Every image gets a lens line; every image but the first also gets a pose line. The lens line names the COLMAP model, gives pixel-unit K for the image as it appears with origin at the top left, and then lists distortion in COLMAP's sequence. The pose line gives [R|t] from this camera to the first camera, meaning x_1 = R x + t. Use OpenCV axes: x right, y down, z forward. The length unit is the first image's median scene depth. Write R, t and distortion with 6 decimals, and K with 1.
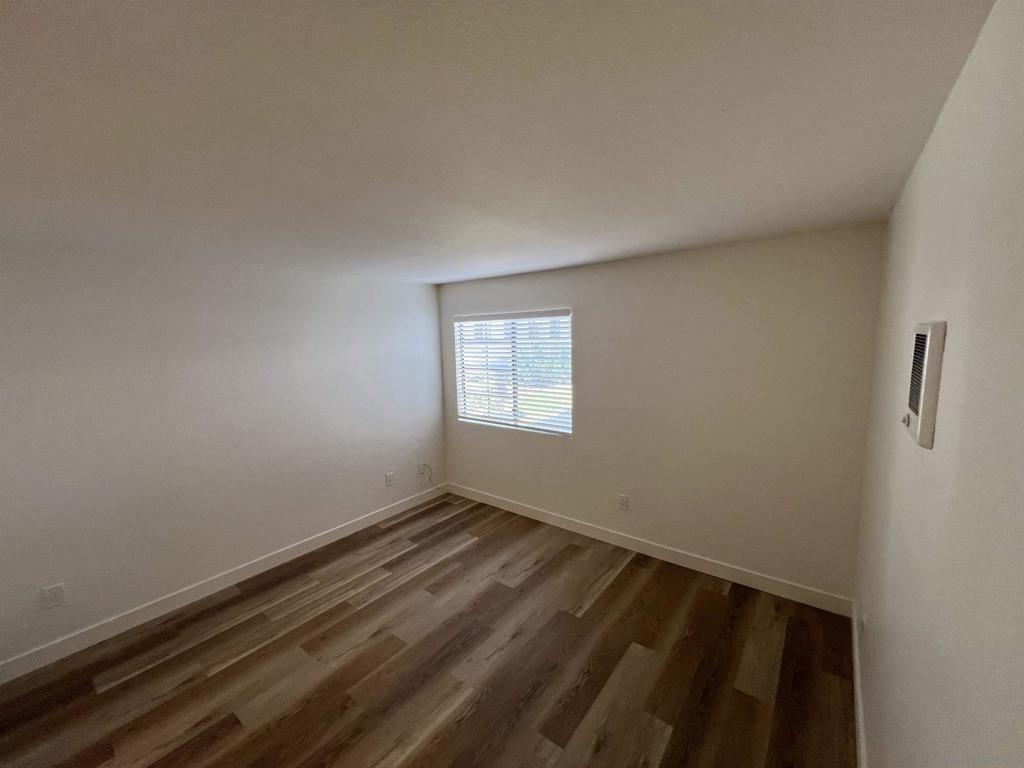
lens RADIAL K [[409.5, 0, 515.8], [0, 409.5, 388.4], [0, 0, 1]] dist [-0.003385, -0.000741]
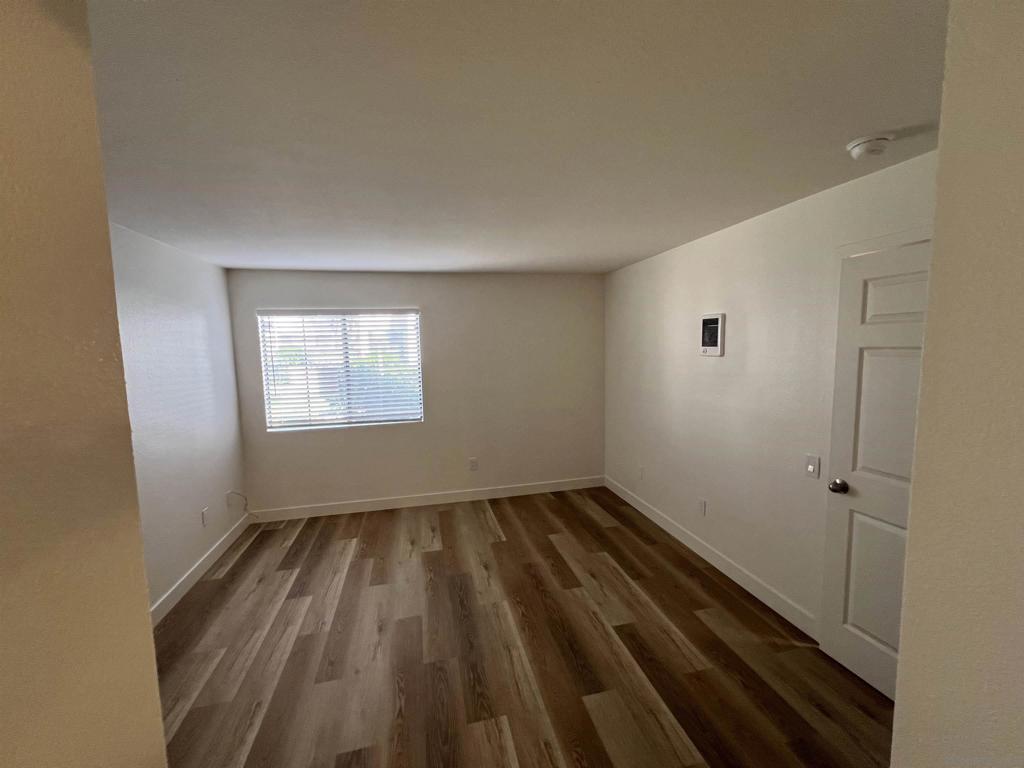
lens RADIAL K [[409.5, 0, 517.9], [0, 409.5, 380.9], [0, 0, 1]] dist [-0.003385, -0.000741]
pose [[0.629412, -0.061441, 0.774639, -0.620992], [0.109726, 0.993908, -0.010322, 0.053494], [-0.769286, 0.091495, 0.632320, 0.073860]]
